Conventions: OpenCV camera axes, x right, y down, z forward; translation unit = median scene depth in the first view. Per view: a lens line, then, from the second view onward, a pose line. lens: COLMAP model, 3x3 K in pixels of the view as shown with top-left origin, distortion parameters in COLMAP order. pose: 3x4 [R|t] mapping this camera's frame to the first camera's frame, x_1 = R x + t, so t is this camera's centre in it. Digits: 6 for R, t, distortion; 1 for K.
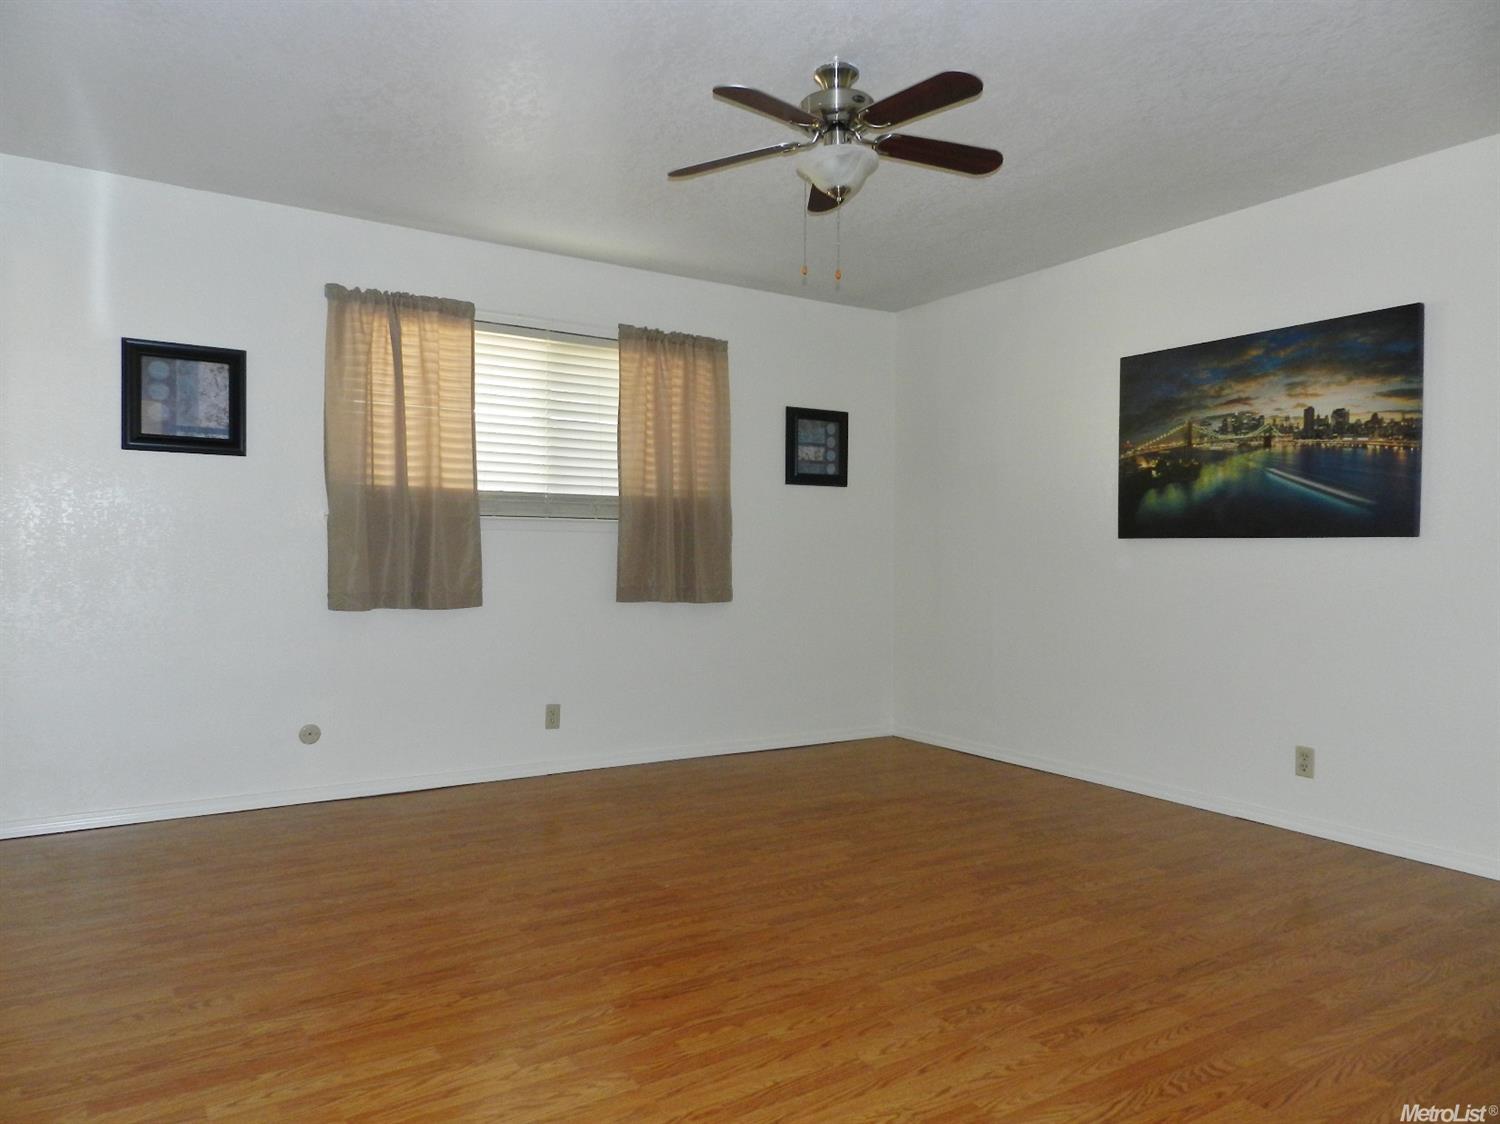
lens RADIAL K [[1010.7, 0, 750.0], [0, 1010.7, 562.0], [0, 0, 1]] dist [0.006601, 0.000903]
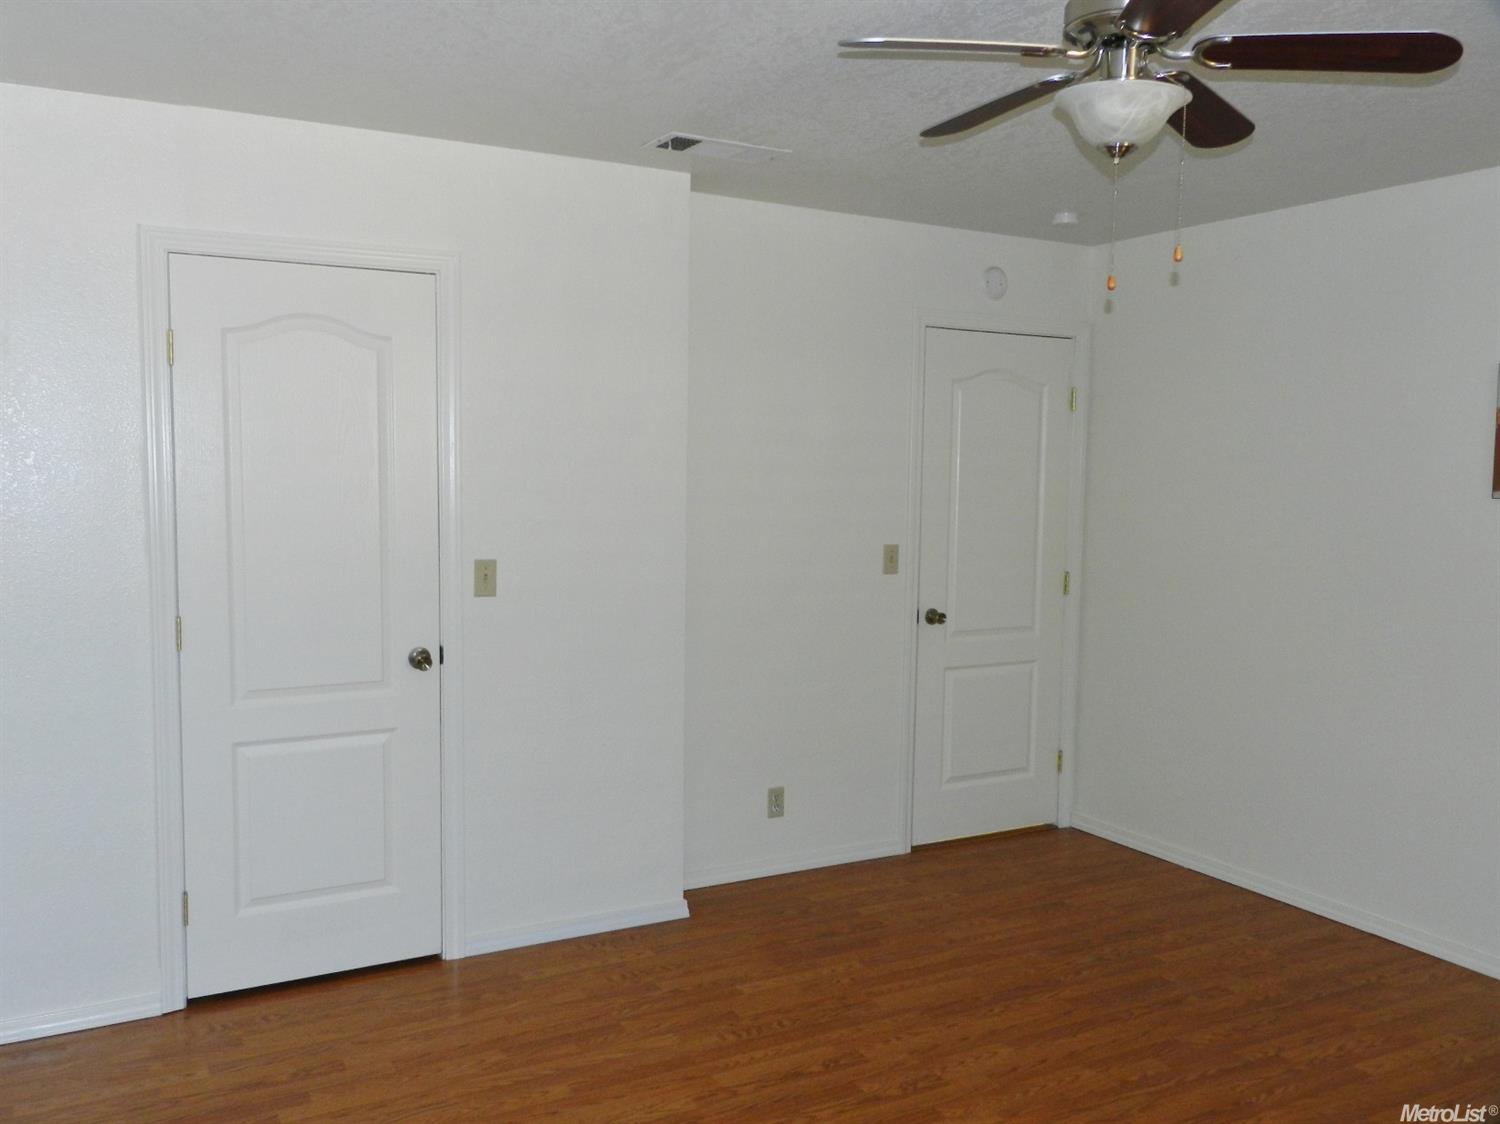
lens RADIAL K [[1274.2, 0, 750.0], [0, 1274.2, 562.0], [0, 0, 1]] dist [0.012587, 0.002724]
pose [[-0.998079, -0.029939, 0.054236, 0.199139], [-0.025045, 0.995737, 0.088770, -0.135123], [-0.056663, 0.087241, -0.994574, 1.376462]]
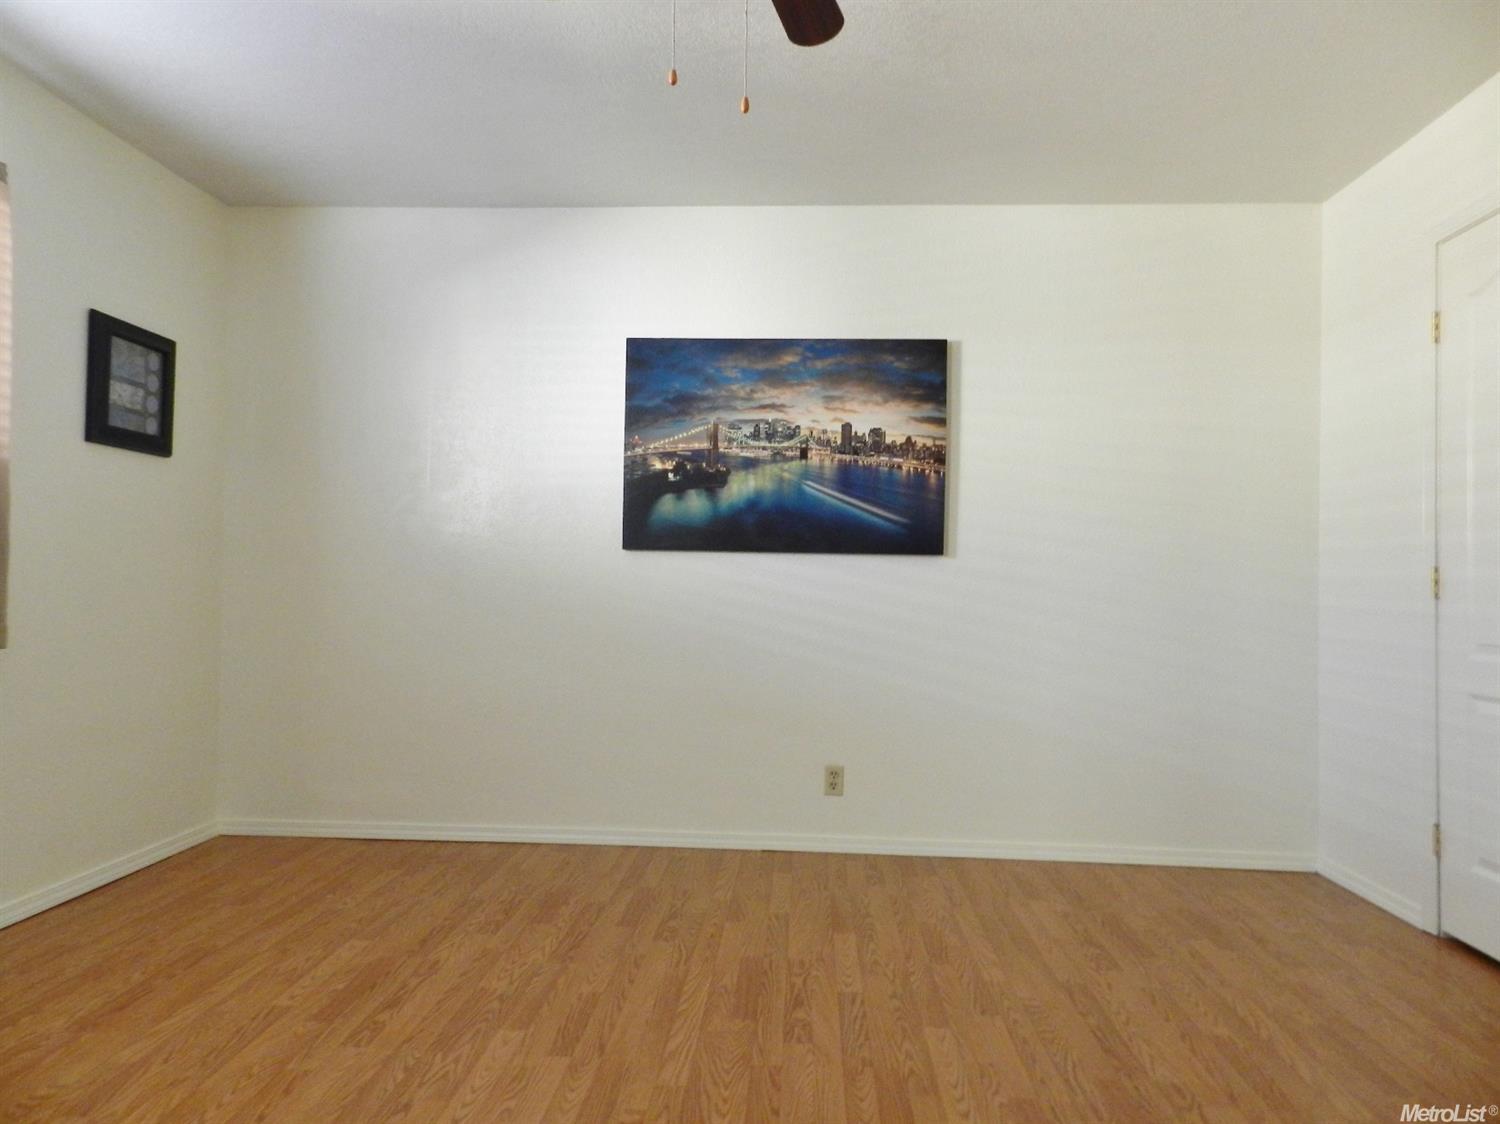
lens RADIAL K [[1010.7, 0, 750.0], [0, 1010.7, 562.0], [0, 0, 1]] dist [0.006601, 0.000903]
pose [[0.586607, 0.017090, 0.809692, -0.301873], [-0.004239, 0.999828, -0.018032, 0.002347], [-0.809861, 0.007145, 0.586579, 0.487580]]
